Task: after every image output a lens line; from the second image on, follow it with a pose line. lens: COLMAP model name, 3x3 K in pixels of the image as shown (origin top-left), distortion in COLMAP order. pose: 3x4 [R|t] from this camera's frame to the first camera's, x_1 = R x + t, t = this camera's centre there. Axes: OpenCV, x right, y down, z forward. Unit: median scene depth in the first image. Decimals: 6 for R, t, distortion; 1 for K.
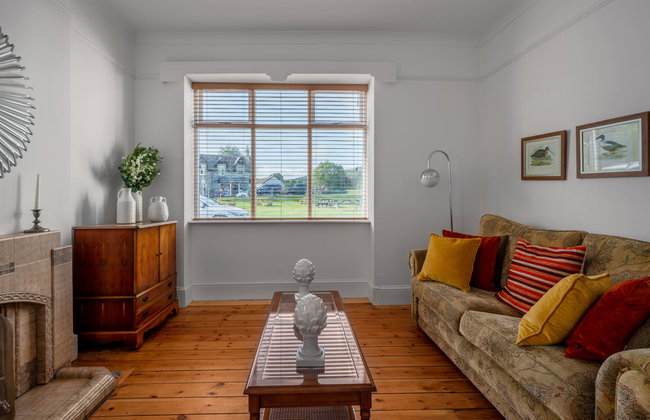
lens RADIAL K [[294.2, 0, 313.1], [0, 294.2, 201.3], [0, 0, 1]] dist [-0.003941, -0.000362]
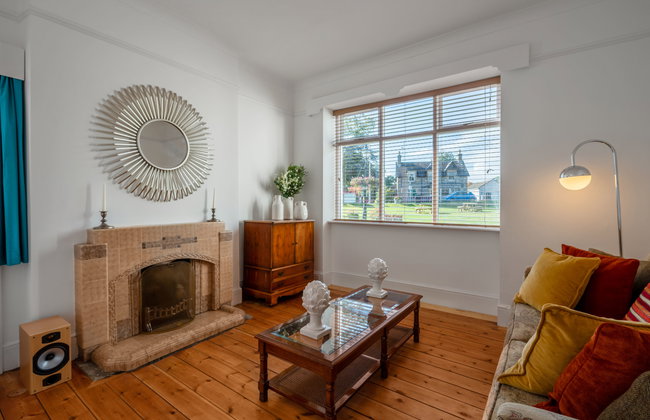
lens RADIAL K [[294.2, 0, 358.1], [0, 294.2, 201.2], [0, 0, 1]] dist [-0.003941, -0.000362]
pose [[0.814218, 0.001585, -0.580557, 0.492935], [-0.011593, 0.999841, -0.013530, -0.001301], [0.580444, 0.017747, 0.814107, 0.049647]]
